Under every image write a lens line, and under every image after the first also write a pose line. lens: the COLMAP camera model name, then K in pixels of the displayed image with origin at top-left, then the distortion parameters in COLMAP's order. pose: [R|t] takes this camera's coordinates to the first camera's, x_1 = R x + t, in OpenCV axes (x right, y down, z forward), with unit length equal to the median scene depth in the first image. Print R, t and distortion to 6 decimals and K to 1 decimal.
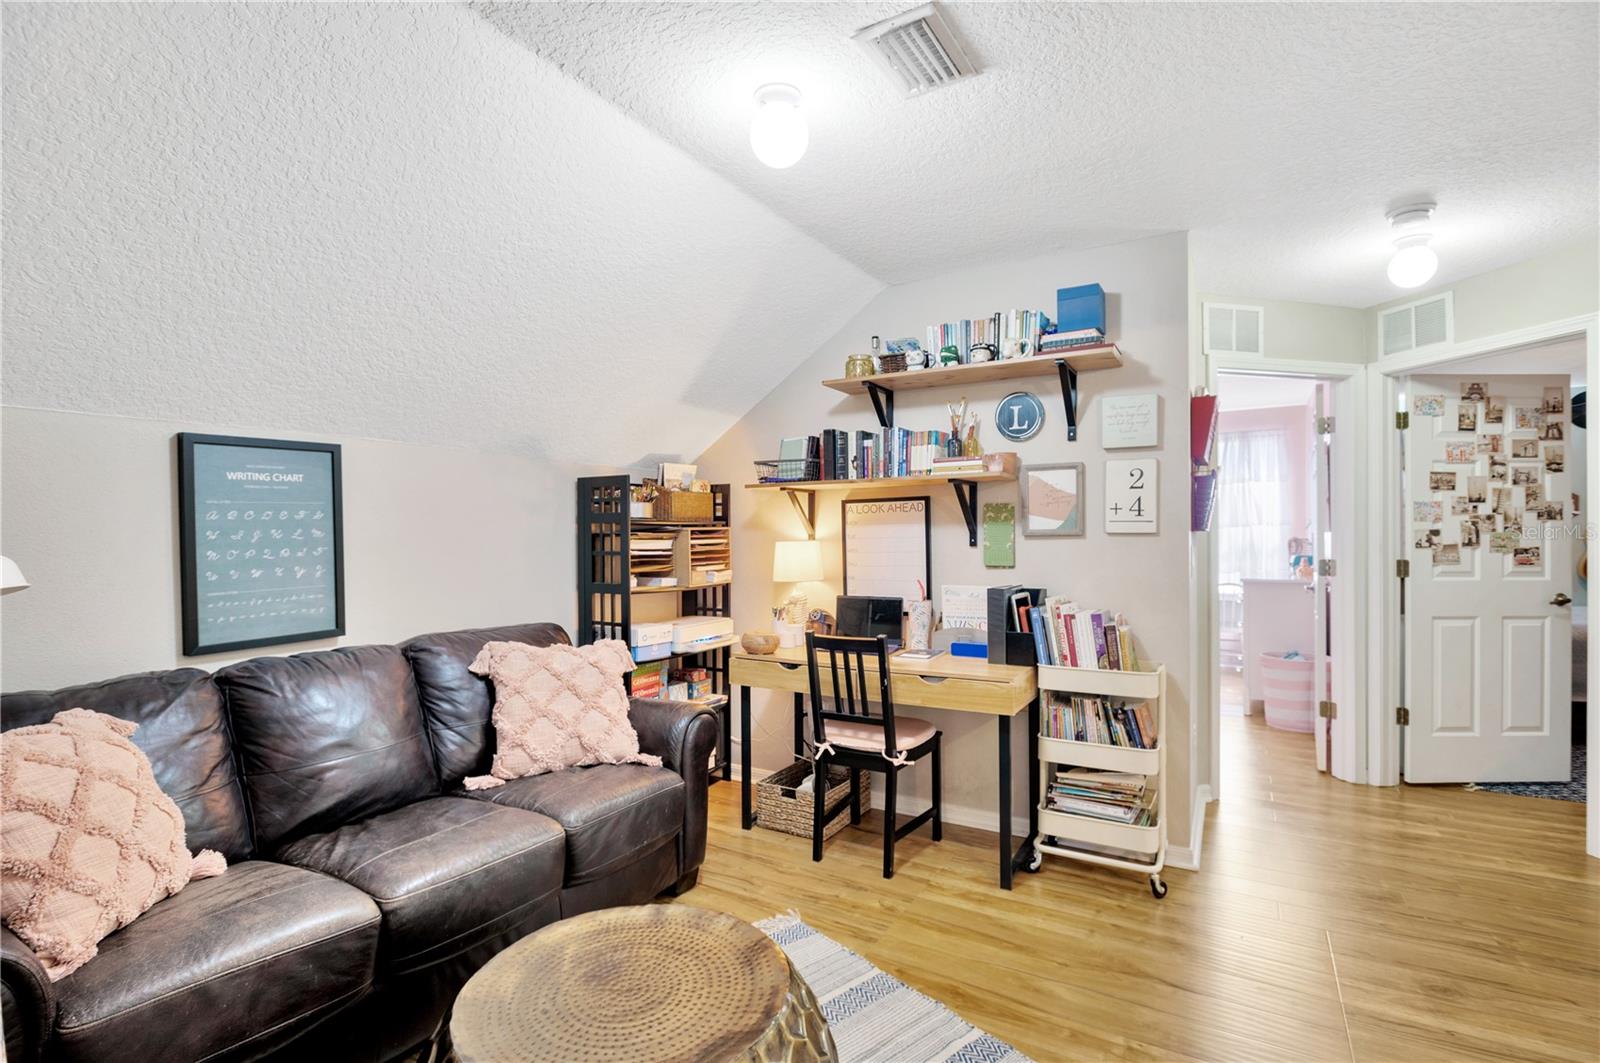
lens RADIAL K [[758.0, 0, 799.4], [0, 758.0, 526.2], [0, 0, 1]] dist [-0.004792, 0.001602]
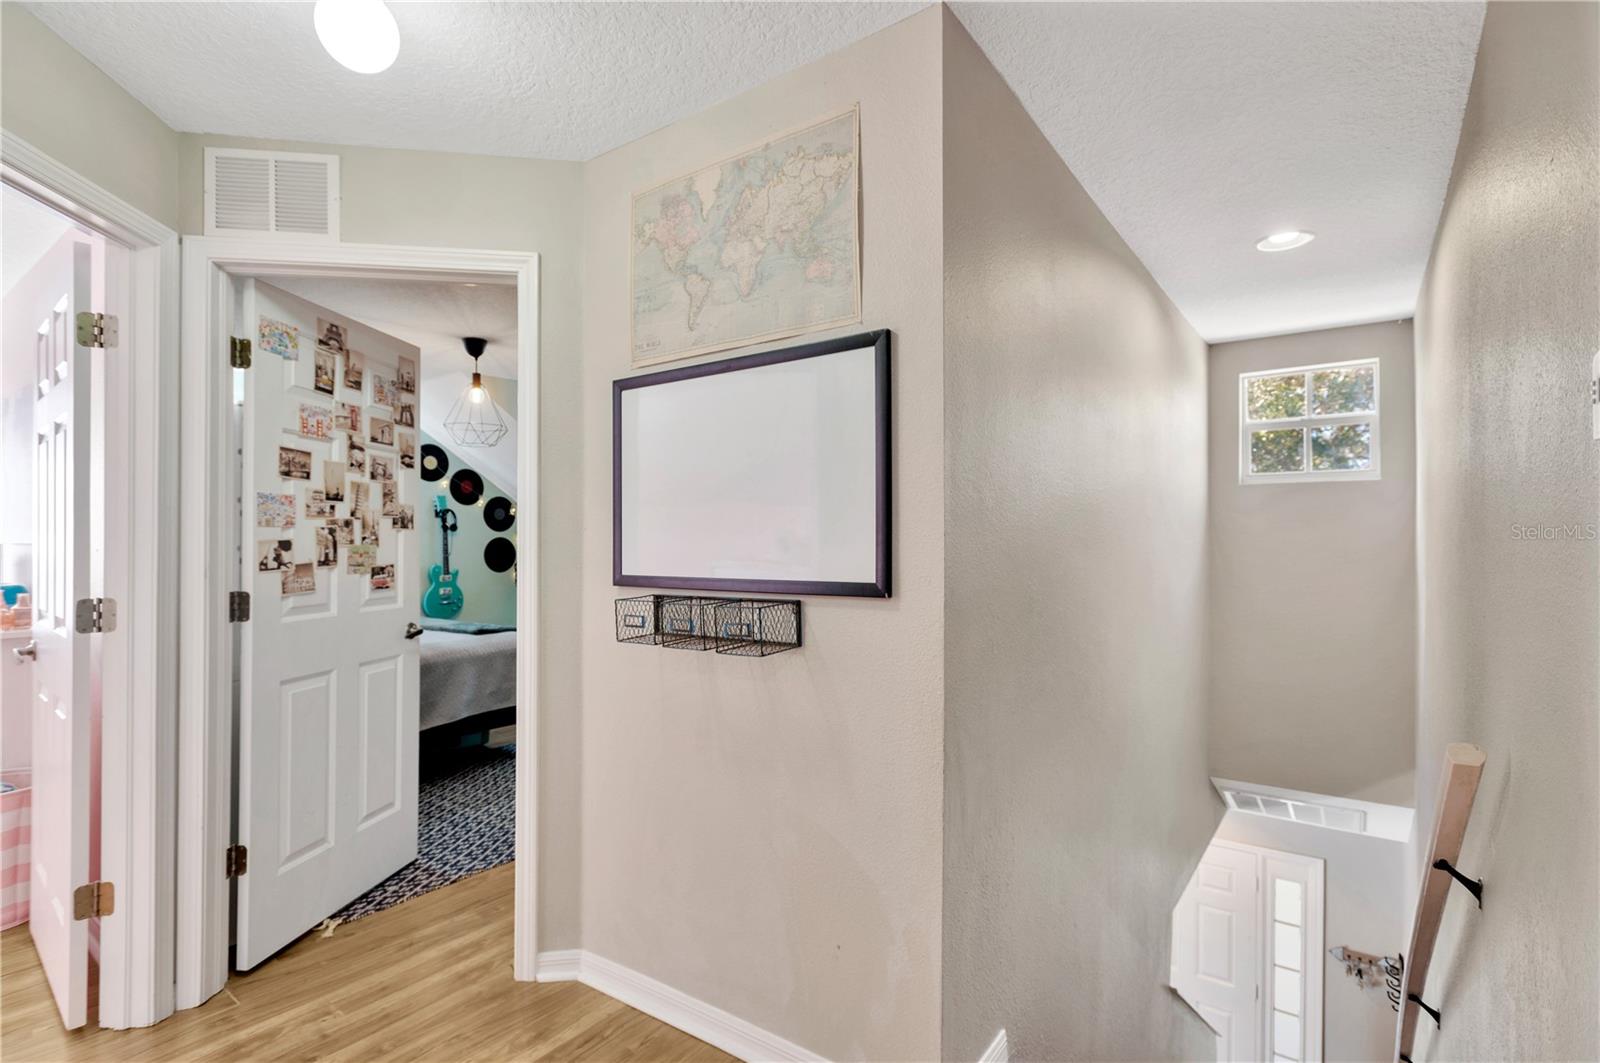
lens RADIAL K [[758.0, 0, 798.9], [0, 758.0, 543.7], [0, 0, 1]] dist [-0.004792, 0.001602]
pose [[0.101336, 0.003314, 0.994847, 0.263912], [-0.013247, 0.999910, -0.001982, 0.003035], [-0.994764, -0.012977, 0.101371, 0.516559]]
